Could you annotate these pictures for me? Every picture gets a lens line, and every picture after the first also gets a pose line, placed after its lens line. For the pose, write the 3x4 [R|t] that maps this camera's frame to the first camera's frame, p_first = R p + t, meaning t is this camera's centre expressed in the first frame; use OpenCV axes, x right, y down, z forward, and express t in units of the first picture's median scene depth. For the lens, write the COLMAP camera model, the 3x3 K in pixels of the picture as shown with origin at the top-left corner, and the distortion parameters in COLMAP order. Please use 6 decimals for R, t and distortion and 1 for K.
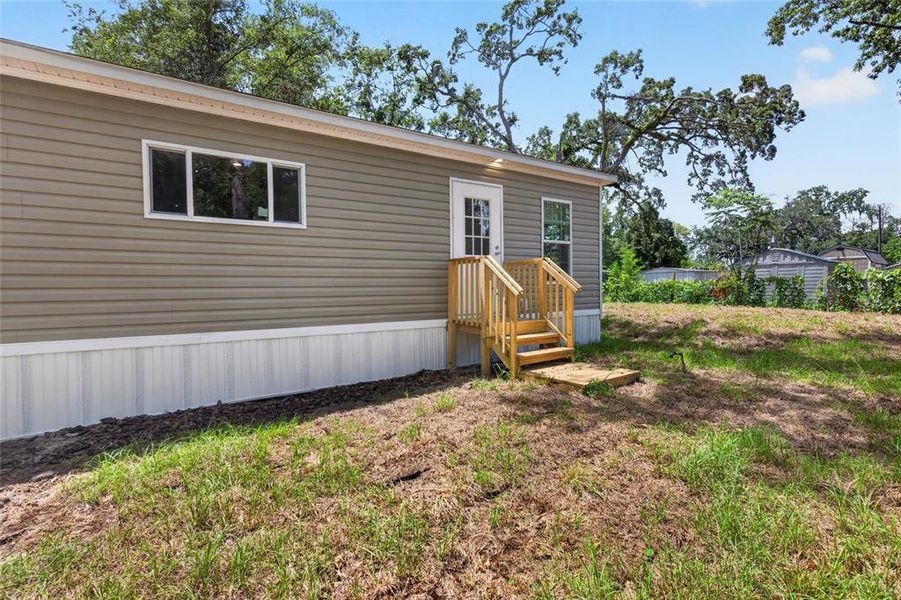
lens RADIAL K [[403.7, 0, 450.5], [0, 403.7, 300.0], [0, 0, 1]] dist [0.000587, 0.000656]
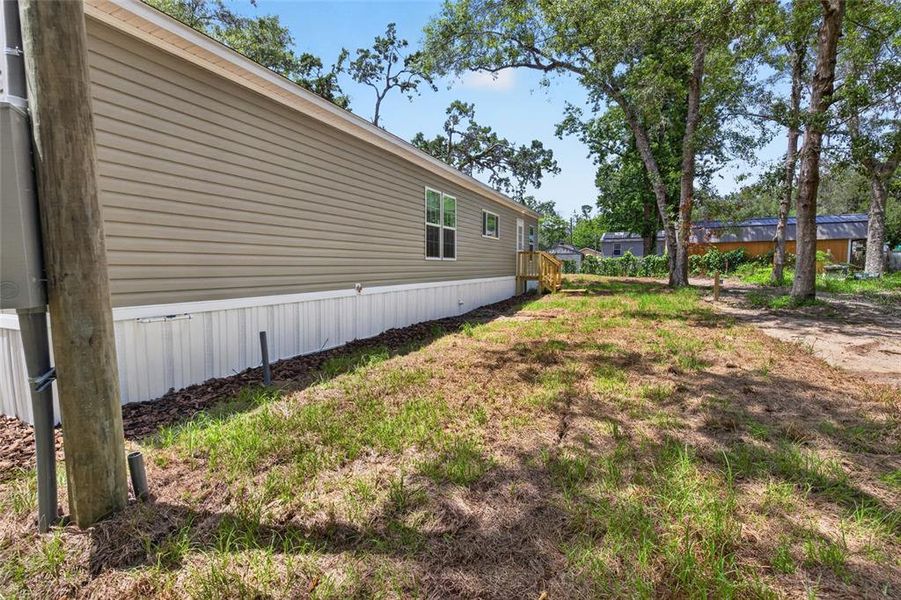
lens RADIAL K [[403.7, 0, 450.5], [0, 403.7, 300.0], [0, 0, 1]] dist [0.000587, 0.000656]
pose [[0.837742, -0.046066, 0.544120, -0.404675], [0.018741, 0.998274, 0.055662, 0.010733], [-0.545745, -0.036433, 0.837159, -0.199987]]
